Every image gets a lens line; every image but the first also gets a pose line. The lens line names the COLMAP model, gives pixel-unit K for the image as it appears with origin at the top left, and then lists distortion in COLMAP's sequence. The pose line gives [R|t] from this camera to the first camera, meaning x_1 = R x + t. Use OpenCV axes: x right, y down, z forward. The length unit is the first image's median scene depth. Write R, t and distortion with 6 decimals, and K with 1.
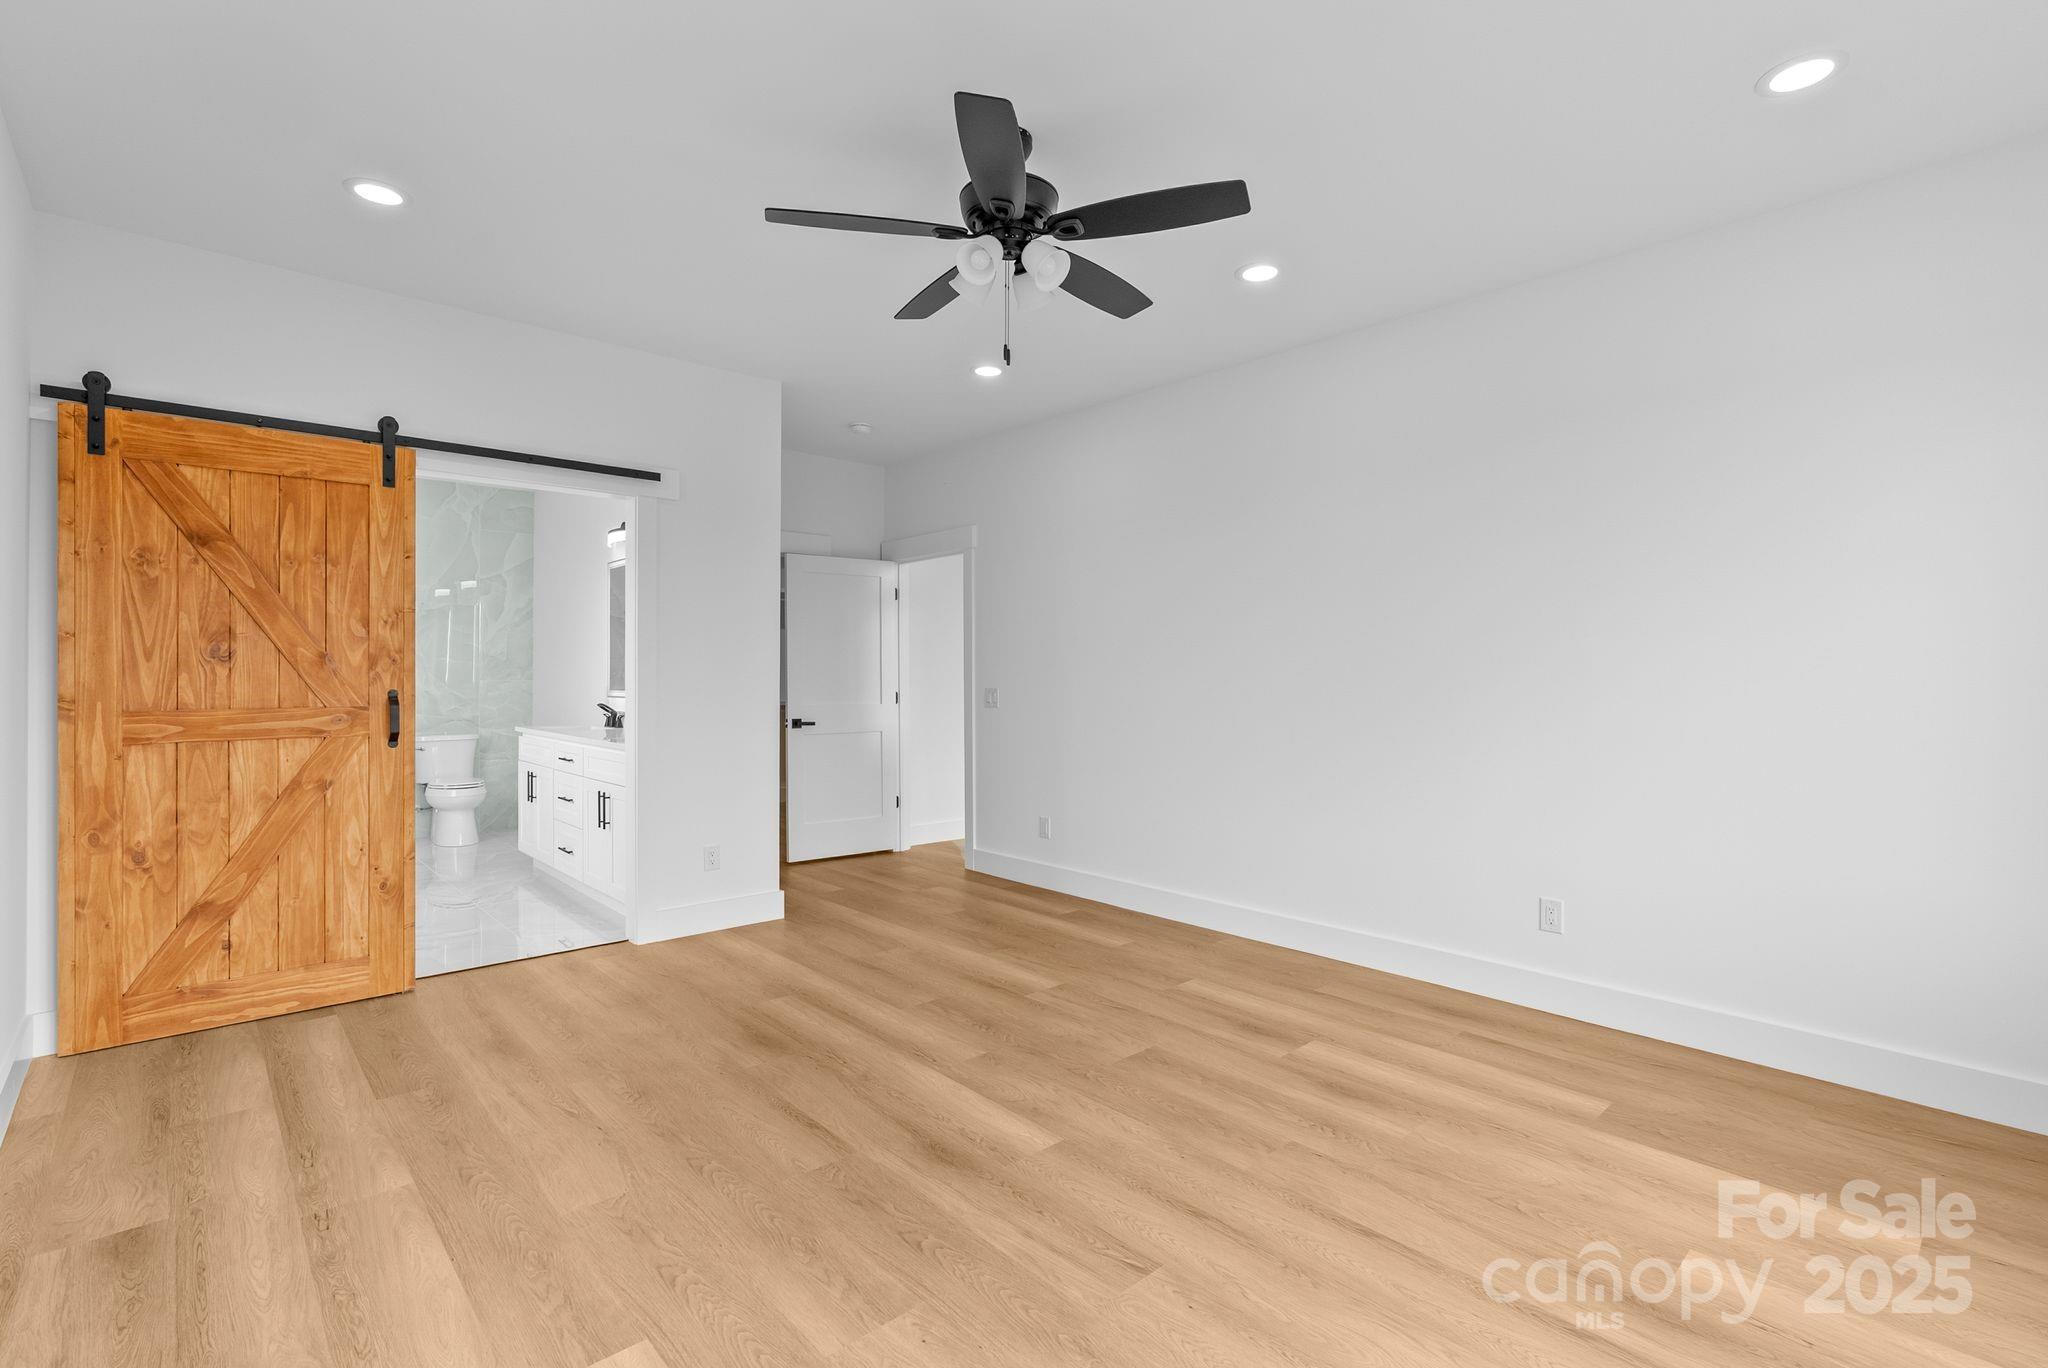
lens RADIAL K [[953.2, 0, 1018.9], [0, 953.2, 676.1], [0, 0, 1]] dist [-0.013722, 0.000293]
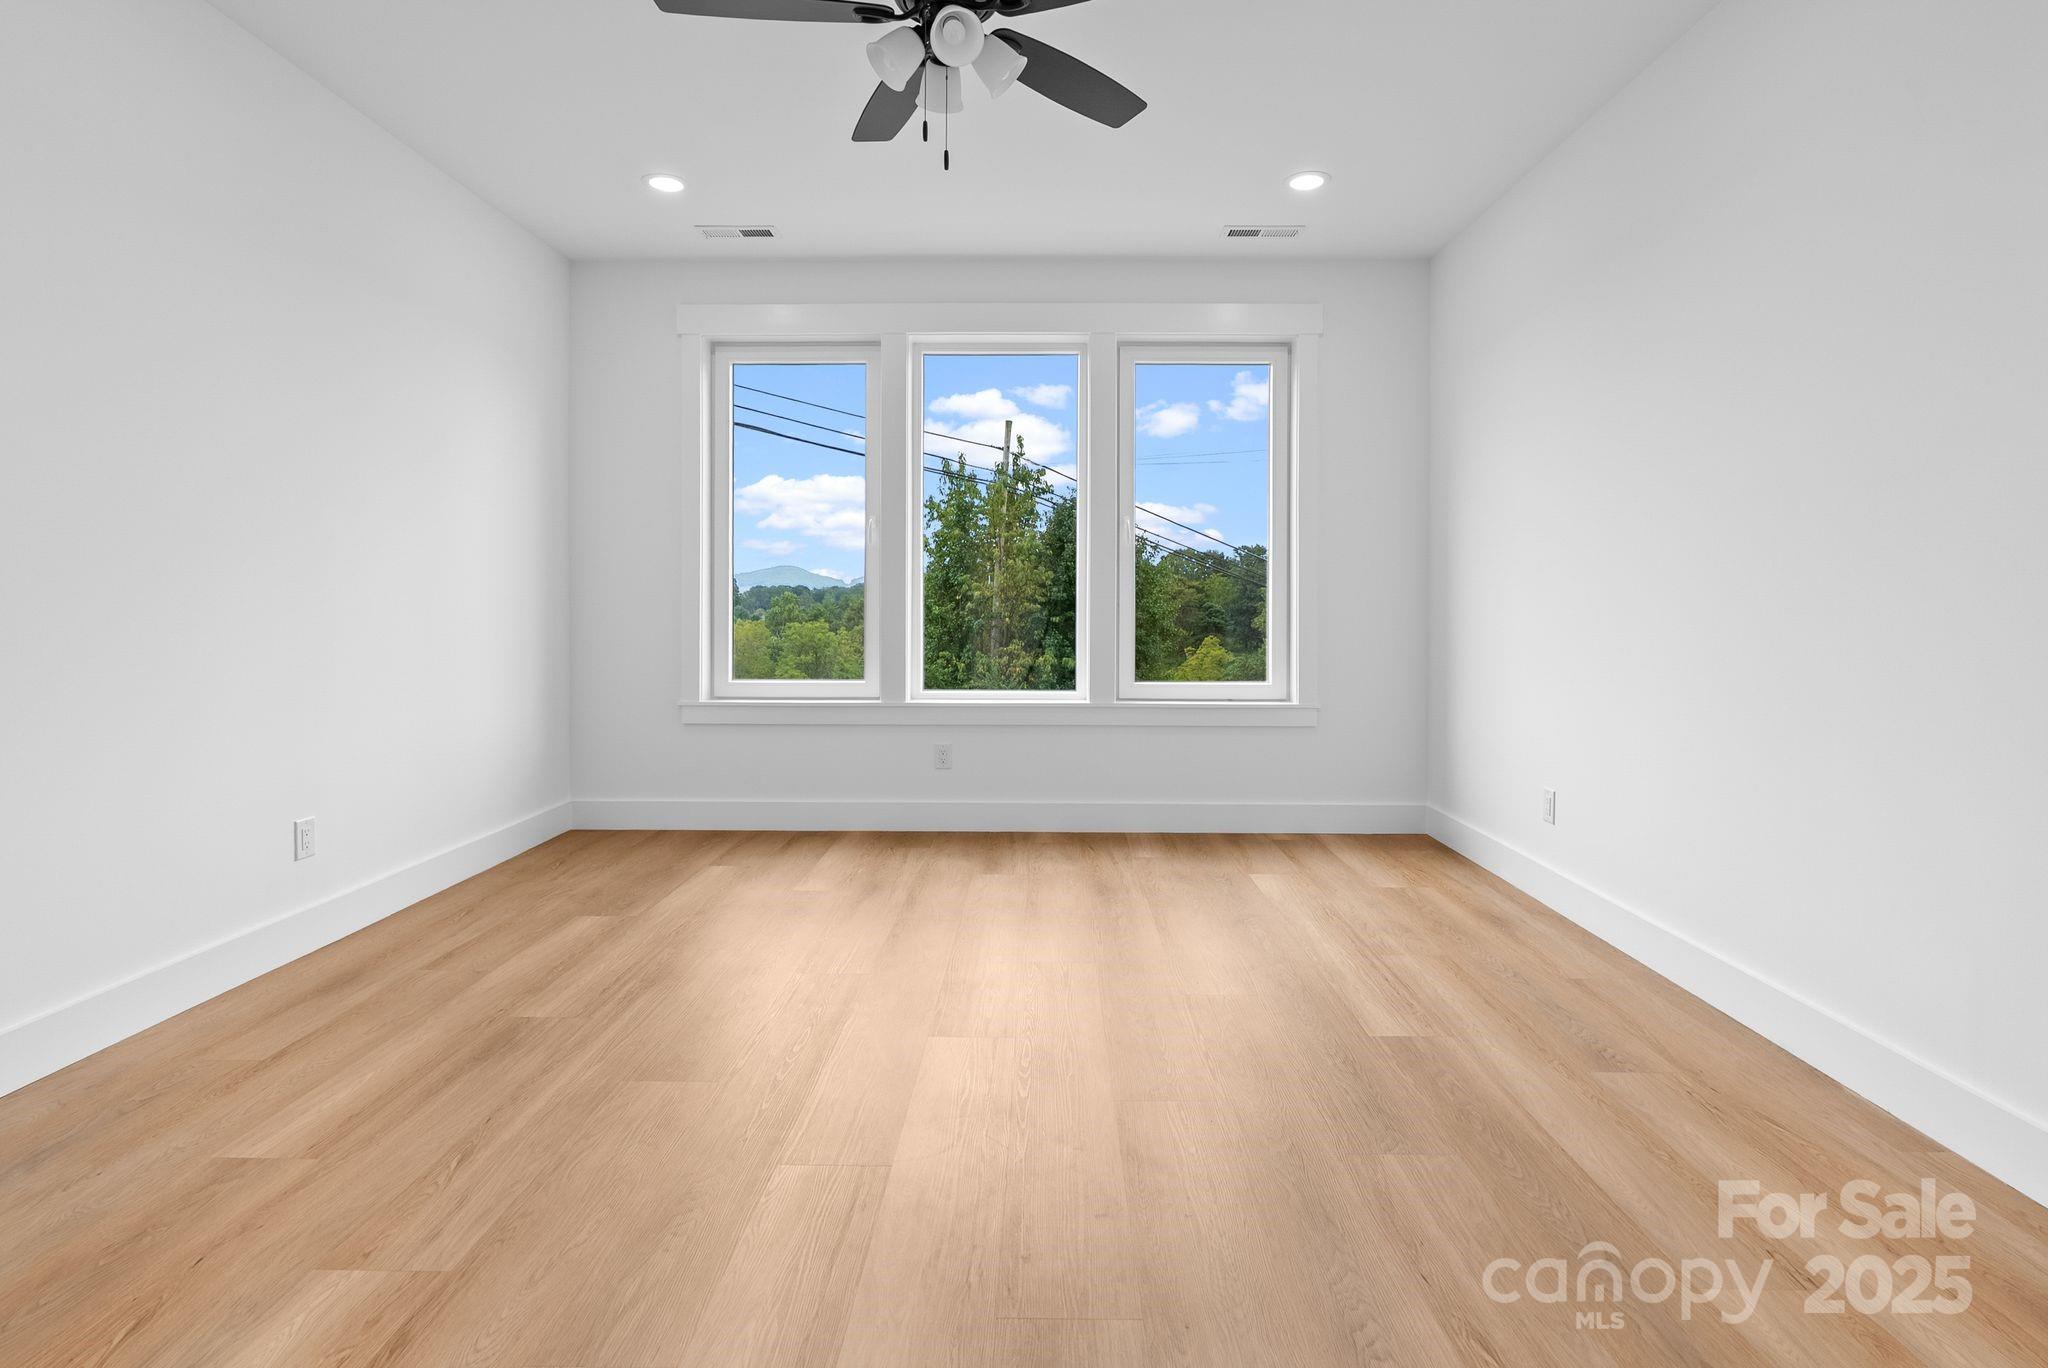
lens RADIAL K [[977.4, 0, 1045.0], [0, 977.4, 621.9], [0, 0, 1]] dist [-0.003212, -0.000151]
pose [[-0.743325, -0.016259, 0.668733, -0.461103], [-0.005731, 0.999823, 0.017939, 0.038912], [-0.668906, 0.009502, -0.743286, 1.112028]]
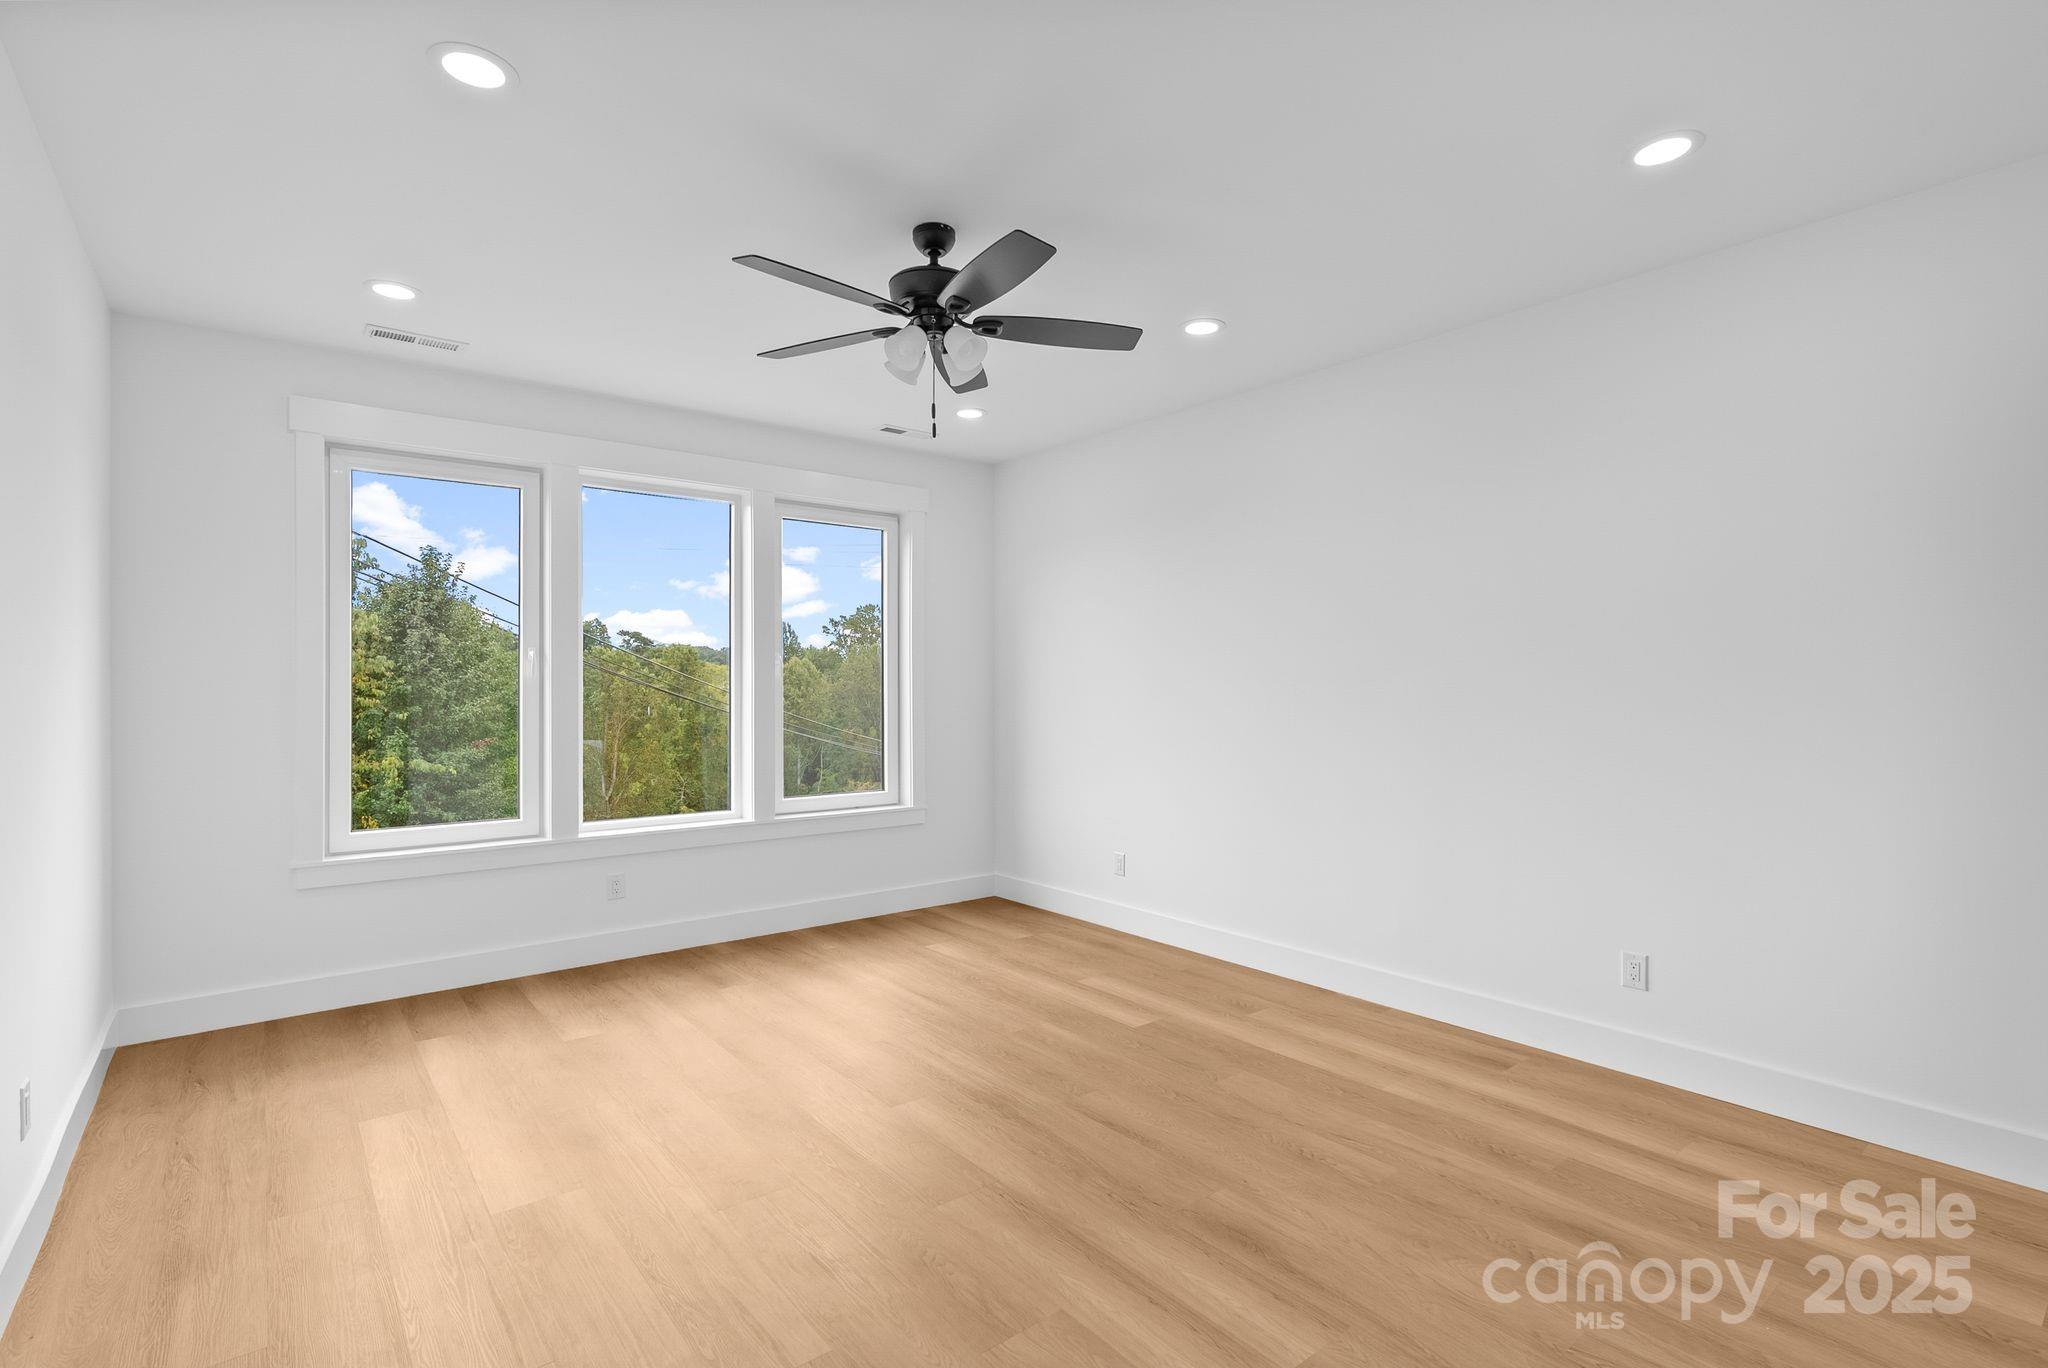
lens RADIAL K [[955.3, 0, 1028.4], [0, 955.3, 689.8], [0, 0, 1]] dist [-0.014368, -0.000065]
pose [[-0.998824, -0.002137, 0.048428, -0.123074], [-0.001990, 0.999993, 0.003081, -0.026625], [-0.048434, 0.002981, -0.998822, 1.477240]]
